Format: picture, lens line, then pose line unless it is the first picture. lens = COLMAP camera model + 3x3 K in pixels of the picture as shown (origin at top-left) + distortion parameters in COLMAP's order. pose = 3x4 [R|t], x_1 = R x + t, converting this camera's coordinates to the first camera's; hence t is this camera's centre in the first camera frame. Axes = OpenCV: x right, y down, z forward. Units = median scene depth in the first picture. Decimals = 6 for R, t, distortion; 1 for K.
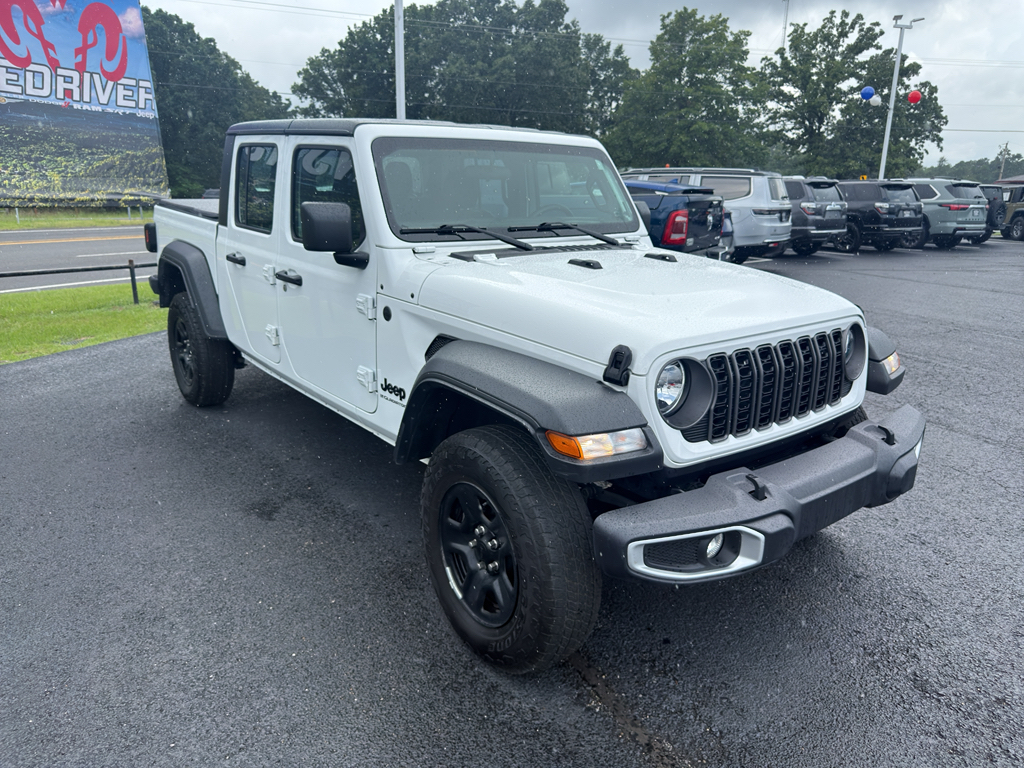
lens RADIAL K [[701.5, 0, 516.5], [0, 701.5, 384.3], [0, 0, 1]] dist [0.006099, -0.034577]
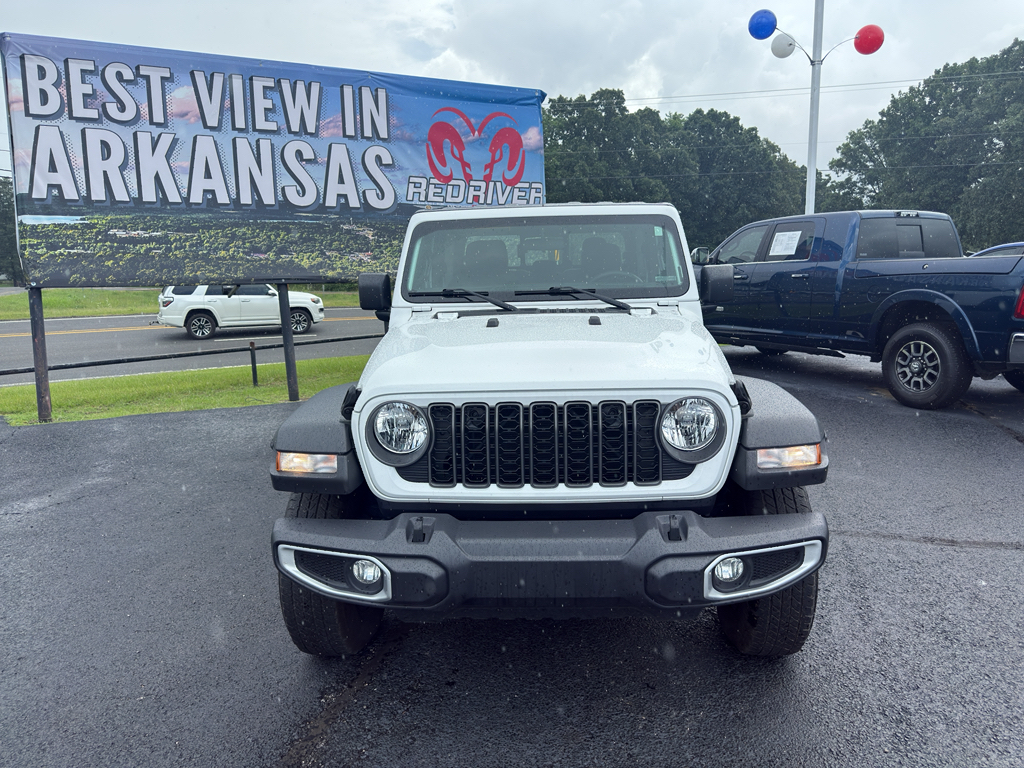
lens RADIAL K [[701.5, 0, 525.3], [0, 701.5, 380.1], [0, 0, 1]] dist [0.006099, -0.034577]
pose [[0.770300, 0.067223, -0.634129, 0.297397], [-0.134991, 0.989081, -0.059127, -0.008945], [0.623230, 0.131148, 0.770963, 0.071391]]
